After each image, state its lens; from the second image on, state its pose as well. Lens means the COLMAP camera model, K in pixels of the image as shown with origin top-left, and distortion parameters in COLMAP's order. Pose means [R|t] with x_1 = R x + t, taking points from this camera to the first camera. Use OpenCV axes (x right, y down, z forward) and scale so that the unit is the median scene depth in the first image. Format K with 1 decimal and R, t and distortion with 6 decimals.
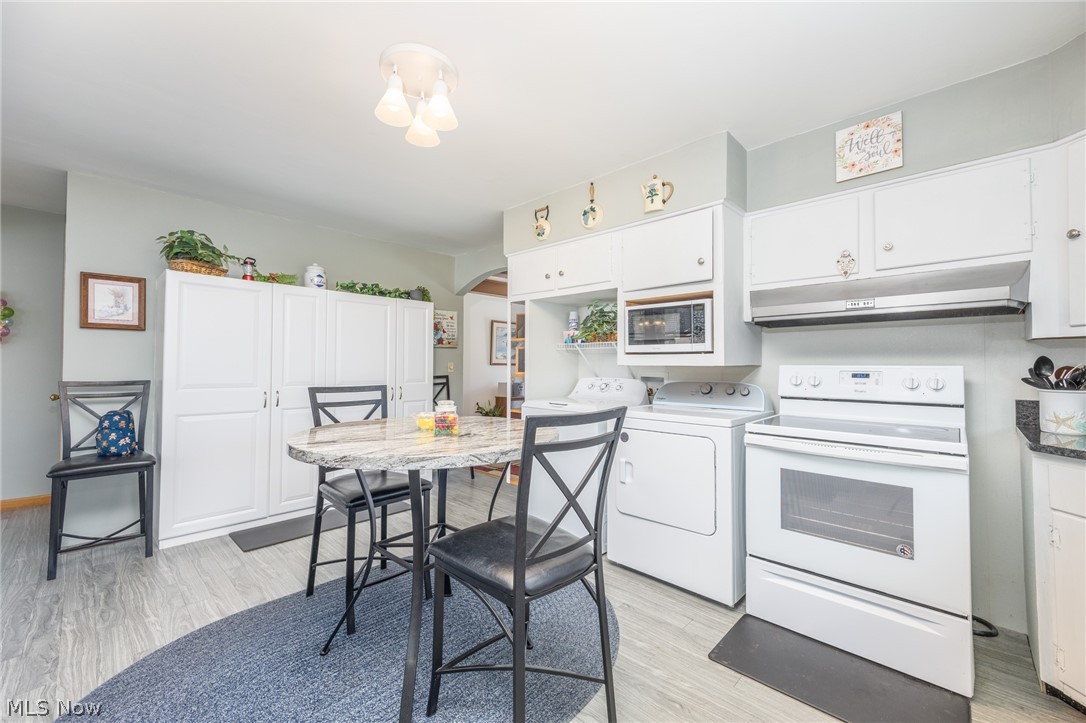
lens RADIAL K [[440.0, 0, 542.6], [0, 440.0, 357.4], [0, 0, 1]] dist [0.008712, -0.000108]
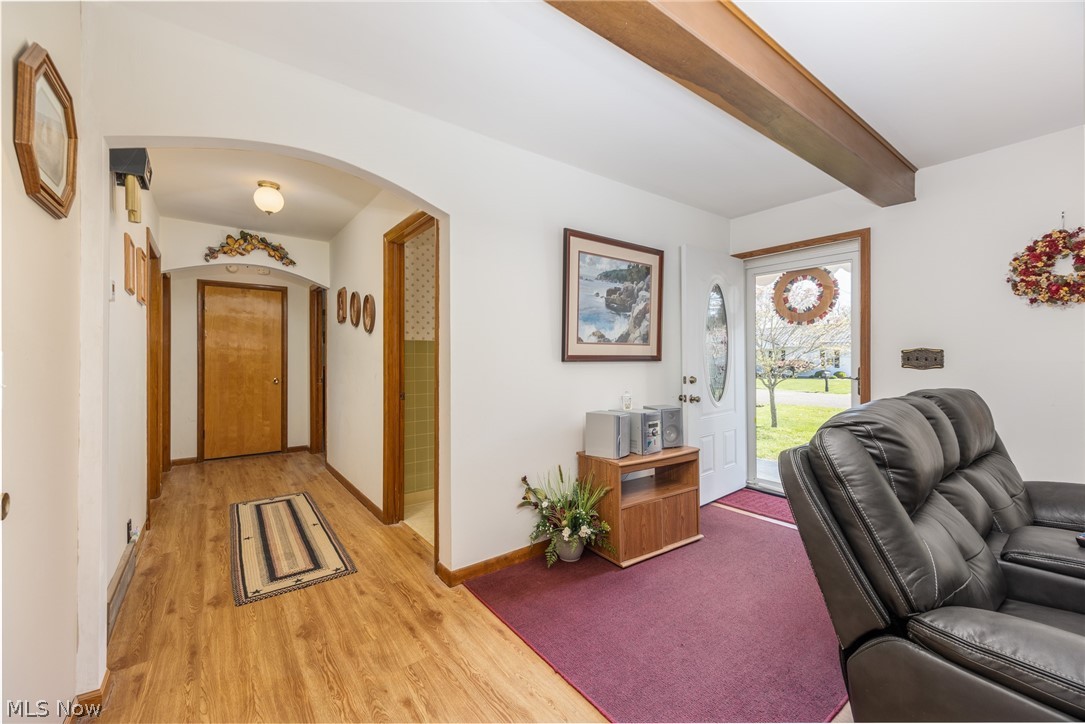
lens RADIAL K [[439.6, 0, 542.1], [0, 439.6, 357.9], [0, 0, 1]] dist [0.008712, -0.000108]
pose [[0.987438, -0.011855, -0.157559, -0.080329], [0.013607, 0.999857, 0.010047, 0.011218], [0.157418, -0.012065, 0.987458, 0.663097]]
